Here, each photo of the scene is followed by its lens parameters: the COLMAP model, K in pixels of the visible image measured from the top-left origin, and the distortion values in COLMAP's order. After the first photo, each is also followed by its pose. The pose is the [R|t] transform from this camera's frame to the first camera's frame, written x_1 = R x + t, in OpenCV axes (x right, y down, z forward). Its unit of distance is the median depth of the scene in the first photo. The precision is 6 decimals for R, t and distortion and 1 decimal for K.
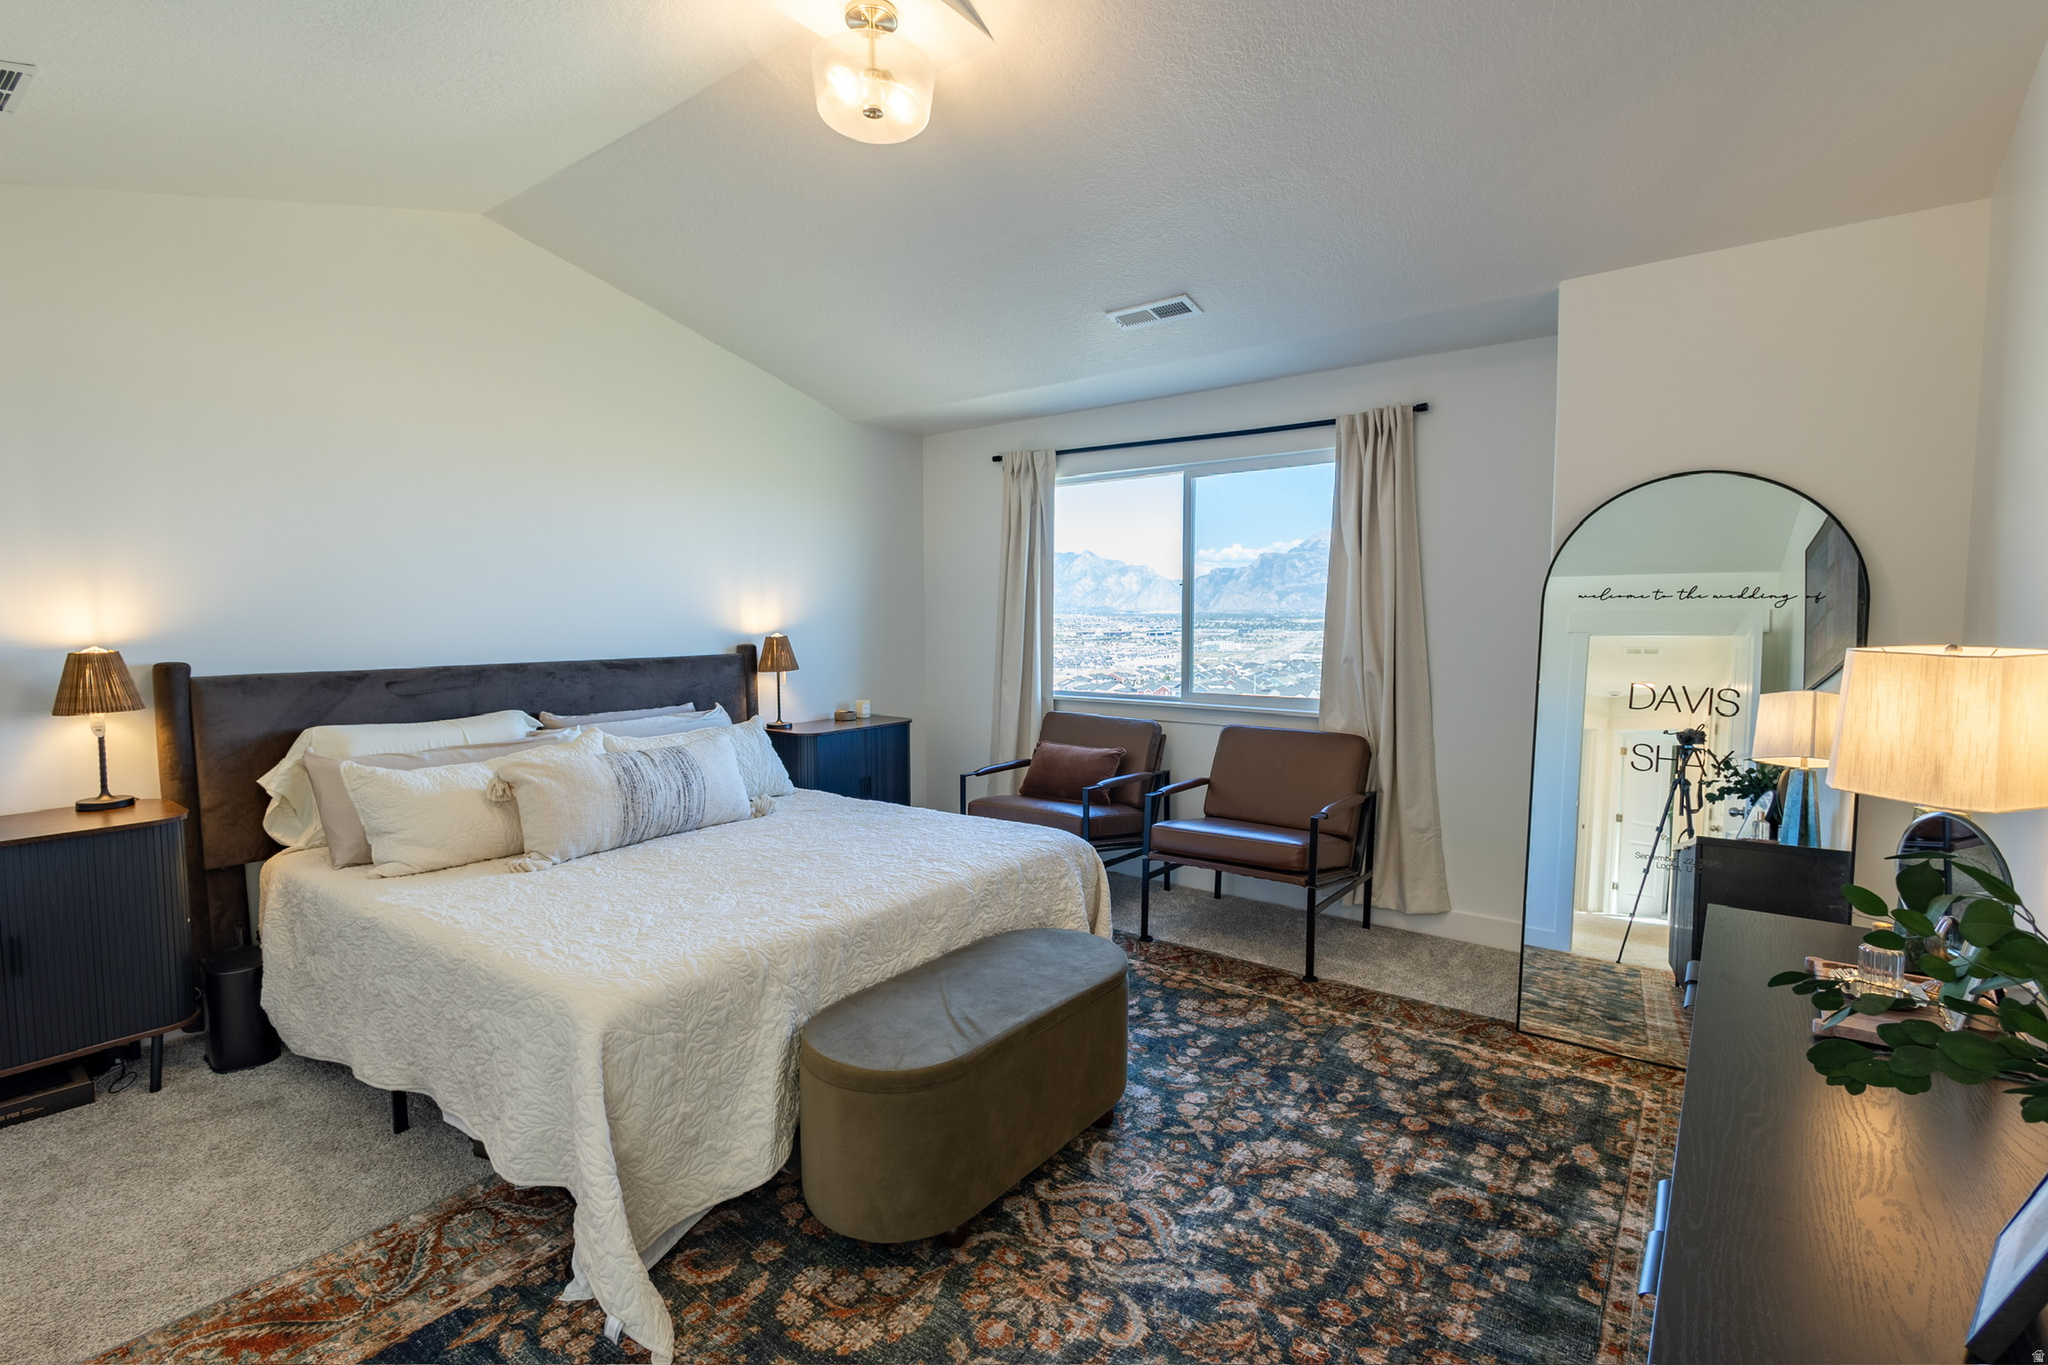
lens RADIAL K [[931.6, 0, 1024.0], [0, 931.6, 682.5], [0, 0, 1]] dist [0.003176, 0.000312]
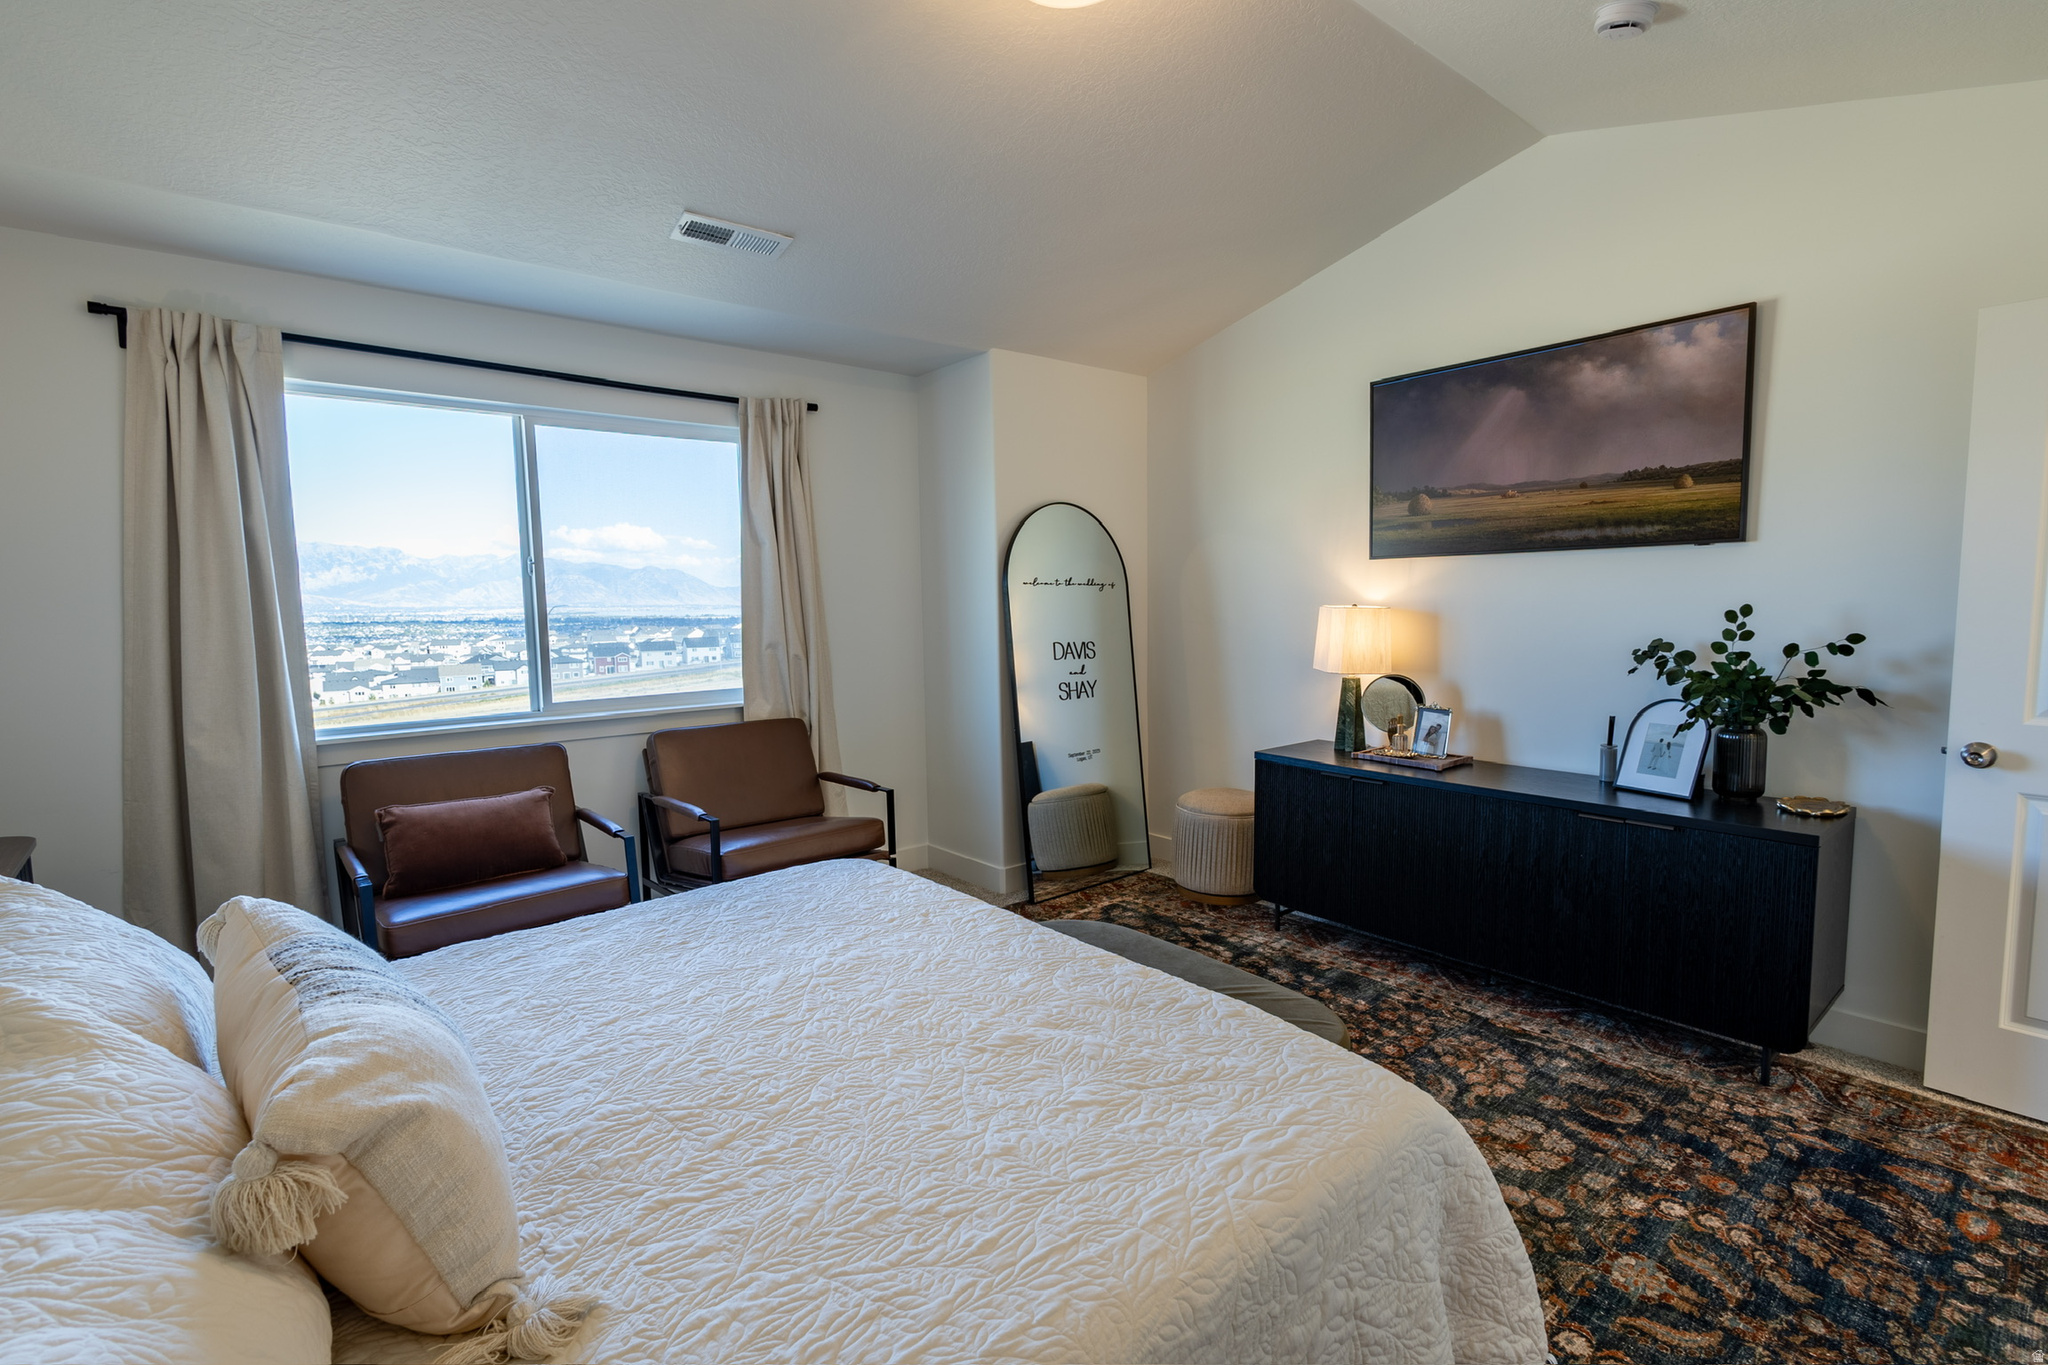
lens RADIAL K [[931.6, 0, 1024.0], [0, 931.6, 682.5], [0, 0, 1]] dist [0.003176, 0.000312]
pose [[0.226730, -0.092031, 0.969600, -0.629409], [0.086468, 0.993497, 0.074080, -0.038987], [-0.970112, 0.067043, 0.233213, 0.565731]]
